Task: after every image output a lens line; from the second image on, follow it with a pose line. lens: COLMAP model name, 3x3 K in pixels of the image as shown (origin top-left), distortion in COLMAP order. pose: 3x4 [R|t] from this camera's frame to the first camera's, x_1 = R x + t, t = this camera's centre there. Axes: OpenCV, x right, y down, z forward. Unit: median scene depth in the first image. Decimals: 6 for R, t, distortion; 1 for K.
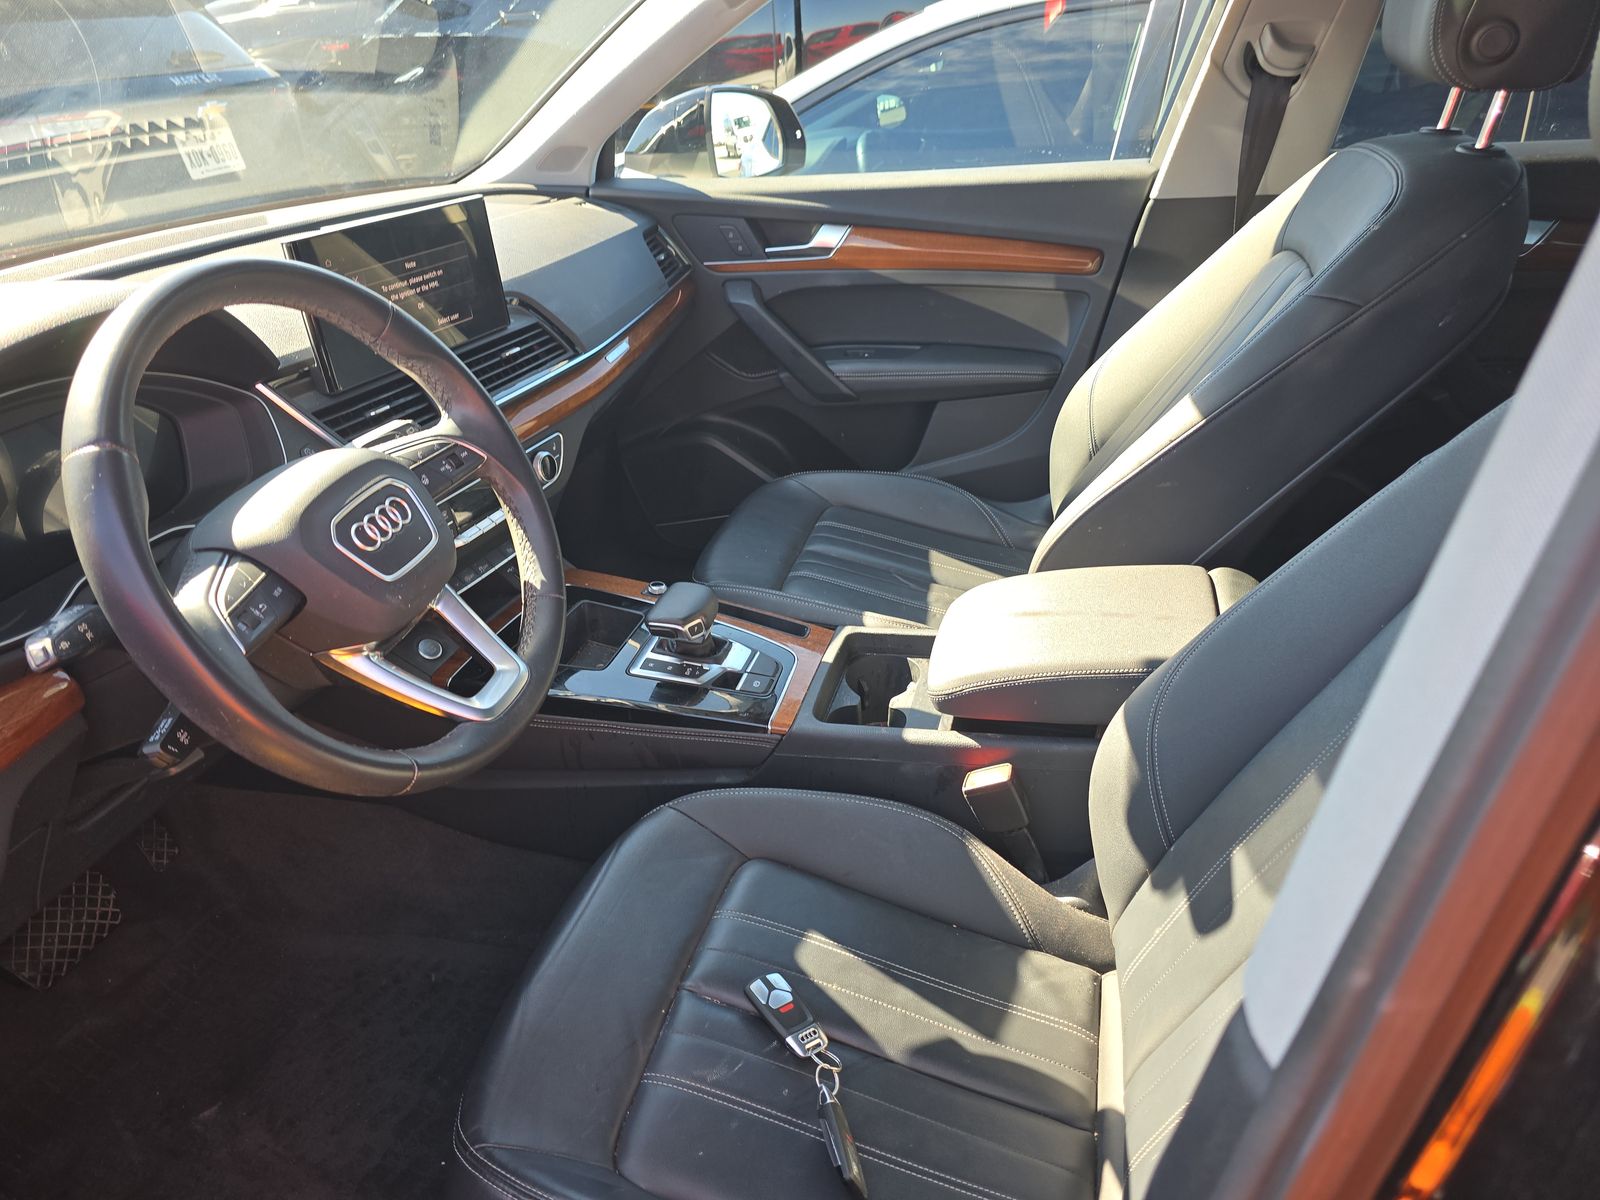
lens RADIAL K [[1087.7, 0, 795.5], [0, 1087.7, 594.8], [0, 0, 1]] dist [0.049375, -0.044581]
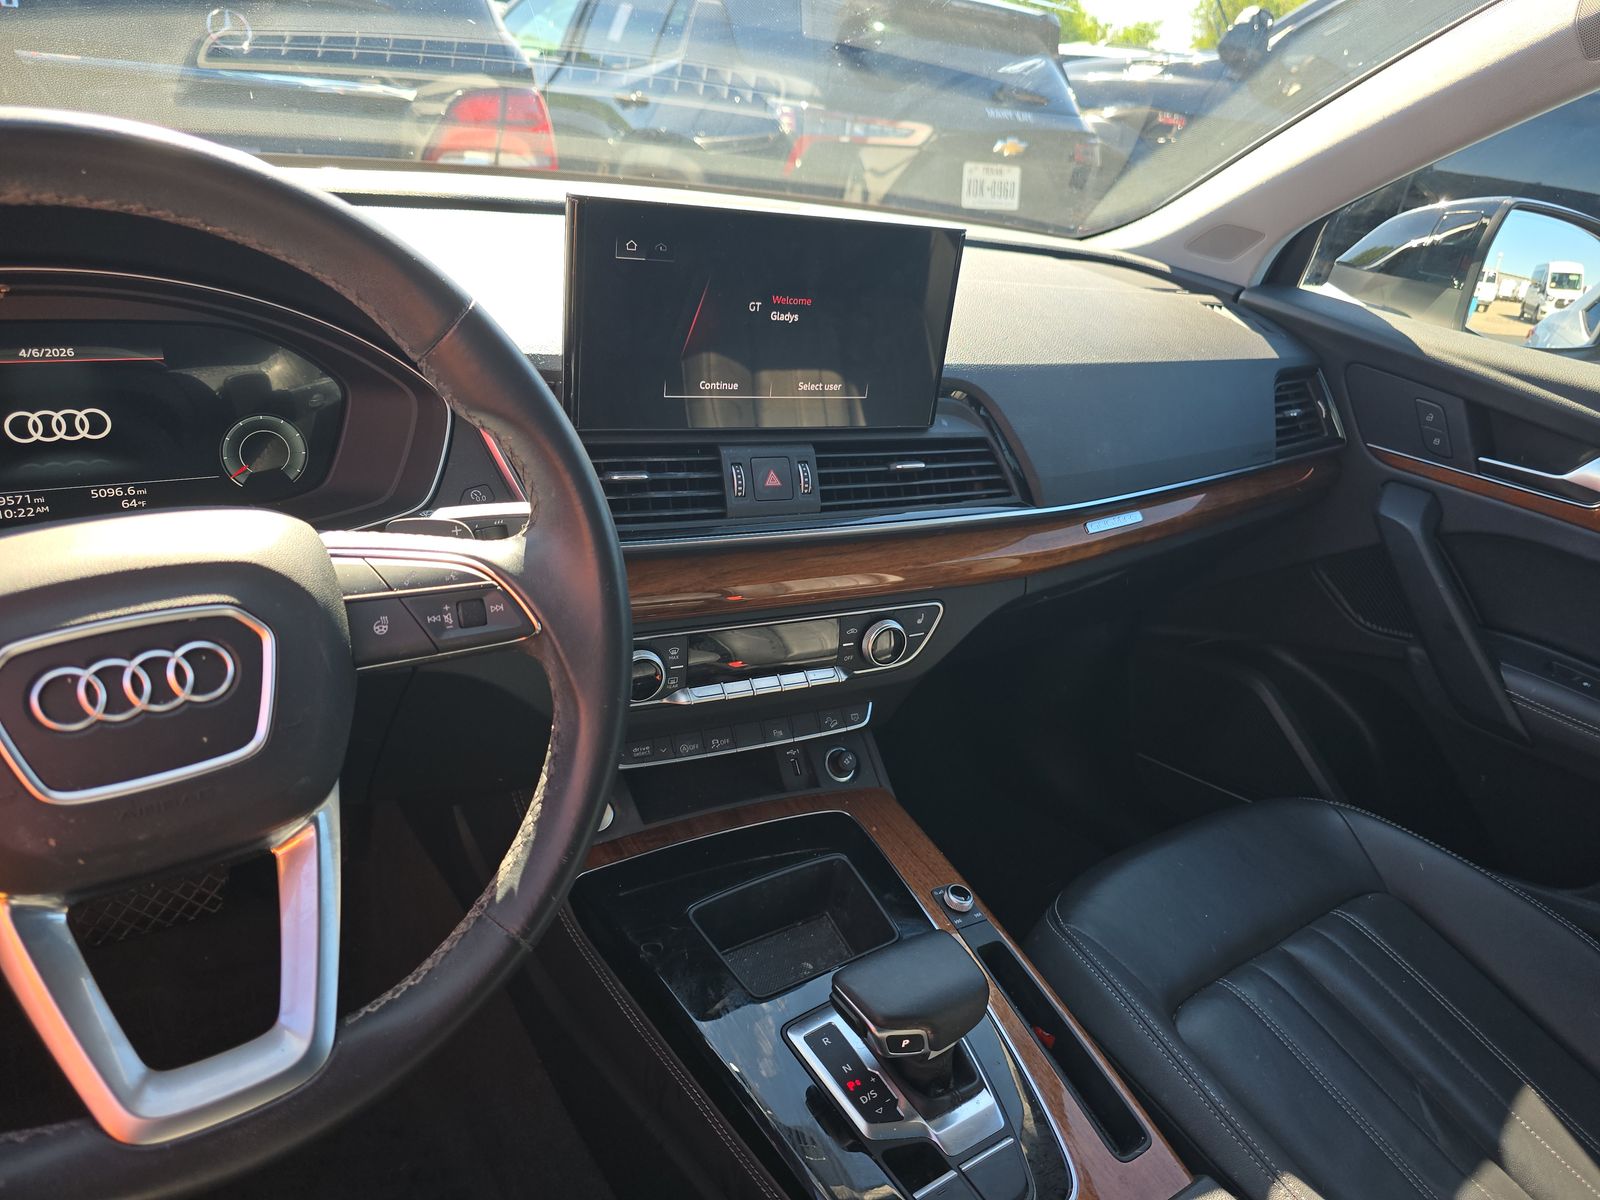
lens RADIAL K [[1094.4, 0, 763.6], [0, 1094.4, 584.9], [0, 0, 1]] dist [0.002199, 0.002825]
pose [[0.736696, 0.409080, -0.538454, 0.039110], [-0.448089, 0.891669, 0.064367, -0.122686], [0.506454, 0.193857, 0.840193, 0.324549]]
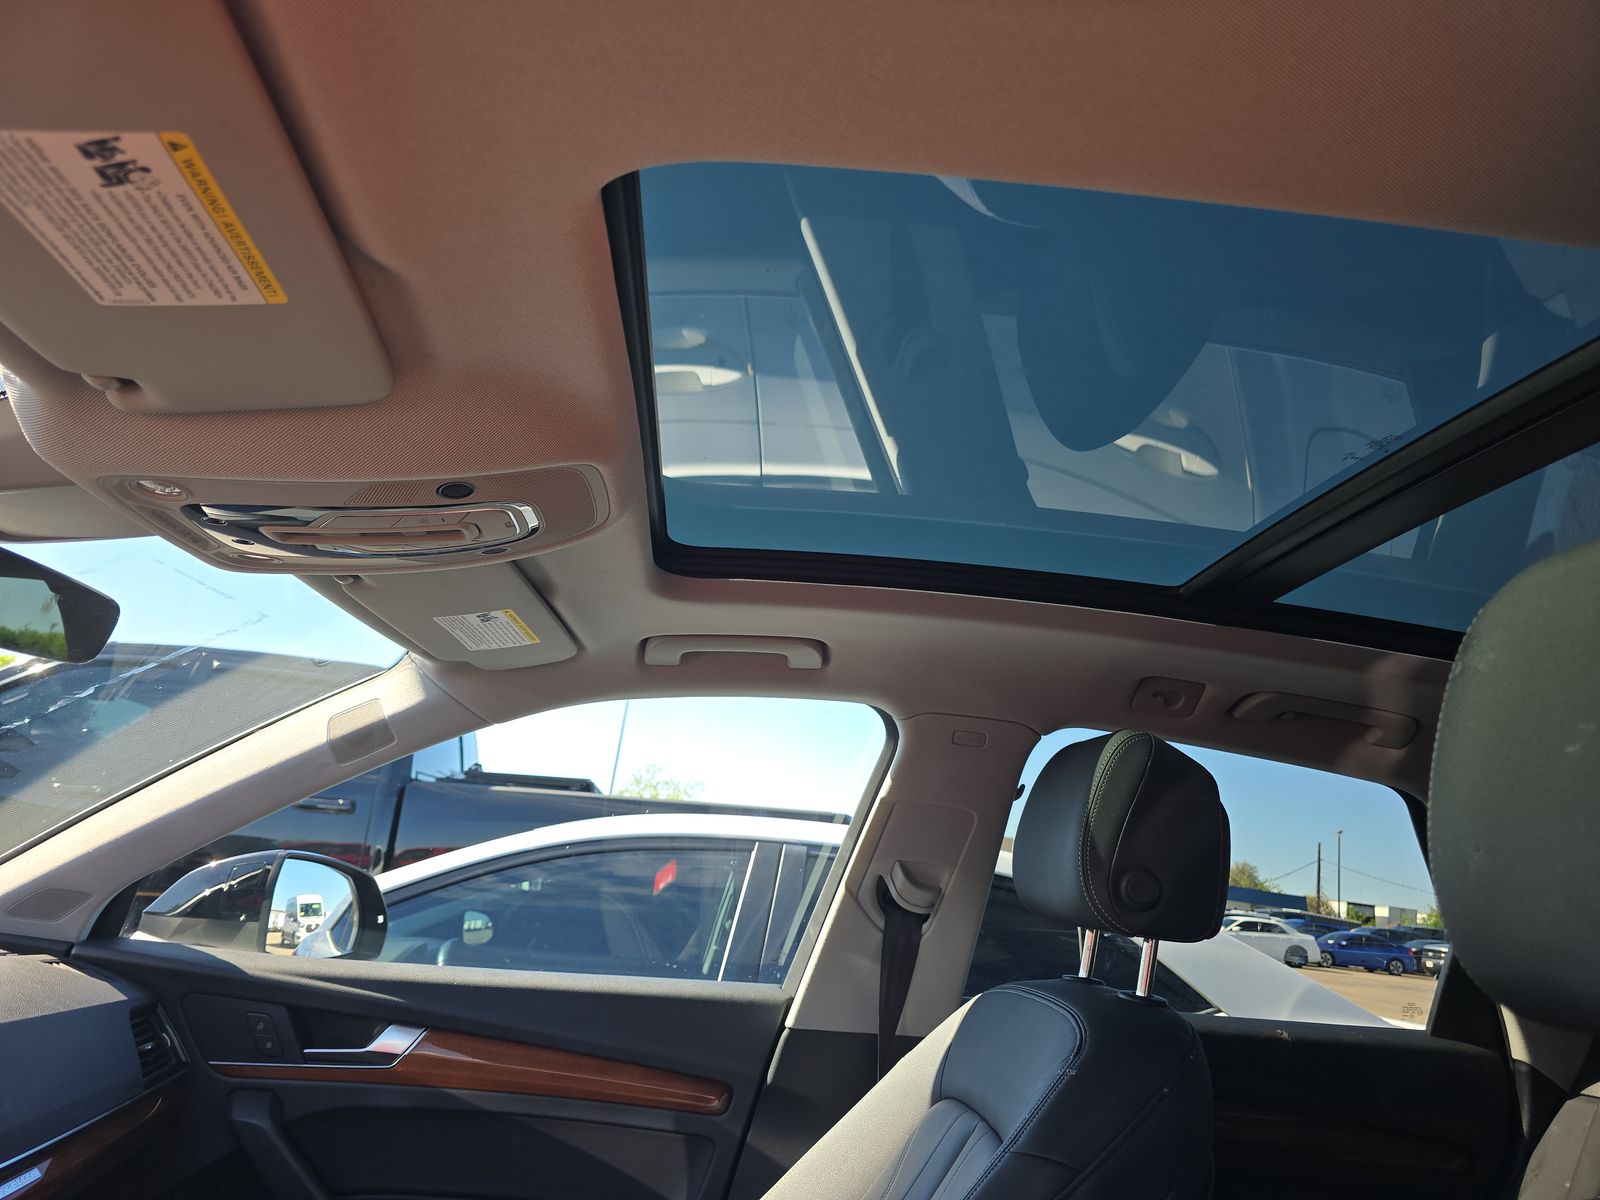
lens RADIAL K [[1088.1, 0, 800.0], [0, 1088.1, 600.0], [0, 0, 1]] dist [0.057147, -0.049522]
pose [[0.927759, 0.219322, 0.301930, -0.008568], [0.039539, 0.746748, -0.663931, -0.028594], [-0.371080, 0.627906, 0.684130, 0.162719]]
